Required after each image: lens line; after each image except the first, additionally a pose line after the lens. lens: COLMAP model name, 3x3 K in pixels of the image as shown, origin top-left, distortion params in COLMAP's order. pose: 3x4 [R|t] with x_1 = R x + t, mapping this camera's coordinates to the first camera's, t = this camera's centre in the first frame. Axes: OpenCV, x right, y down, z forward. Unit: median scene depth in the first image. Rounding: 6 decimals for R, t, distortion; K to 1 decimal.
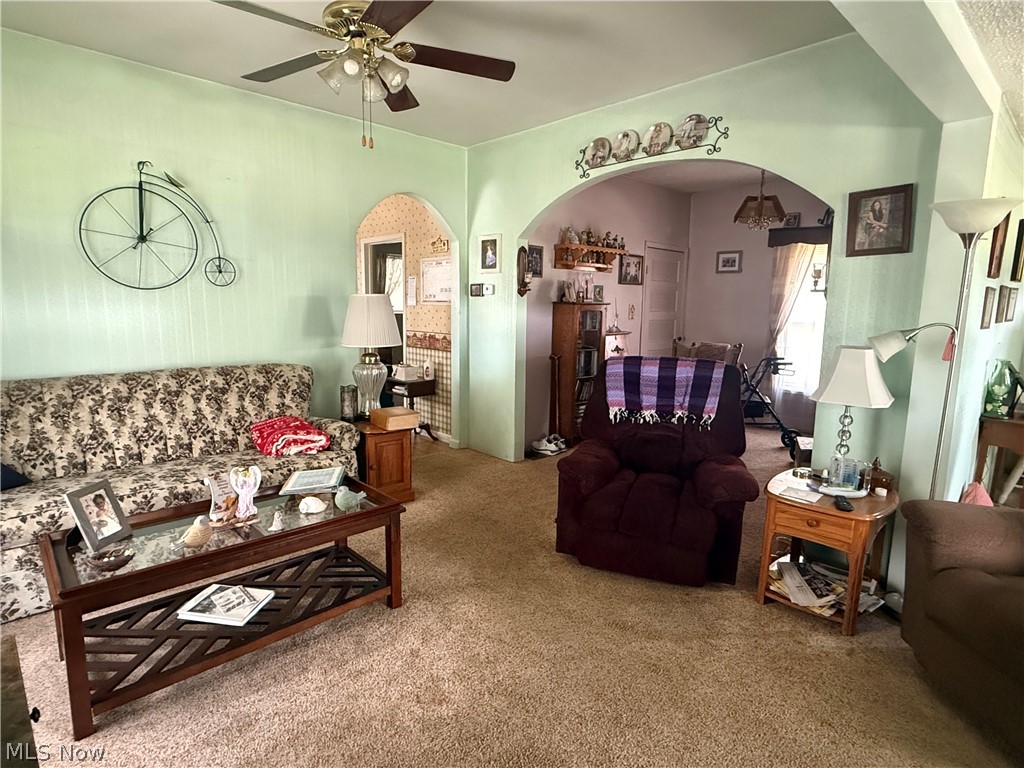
lens RADIAL K [[560.3, 0, 512.8], [0, 560.3, 383.8], [0, 0, 1]] dist [0.003676, 0.000266]
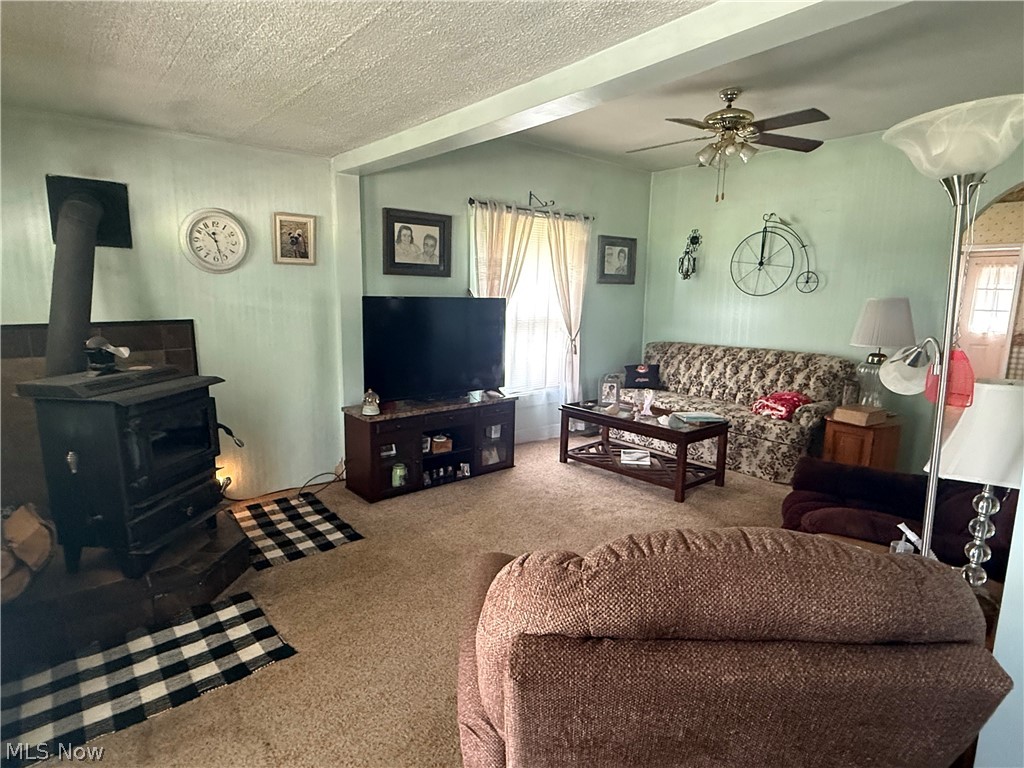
lens RADIAL K [[560.3, 0, 513.1], [0, 560.3, 383.3], [0, 0, 1]] dist [0.003676, 0.000266]
pose [[-0.043886, 0.145696, -0.988356, 0.964383], [-0.159688, 0.975566, 0.150901, -0.058164], [0.986191, 0.164451, -0.019548, 0.402481]]
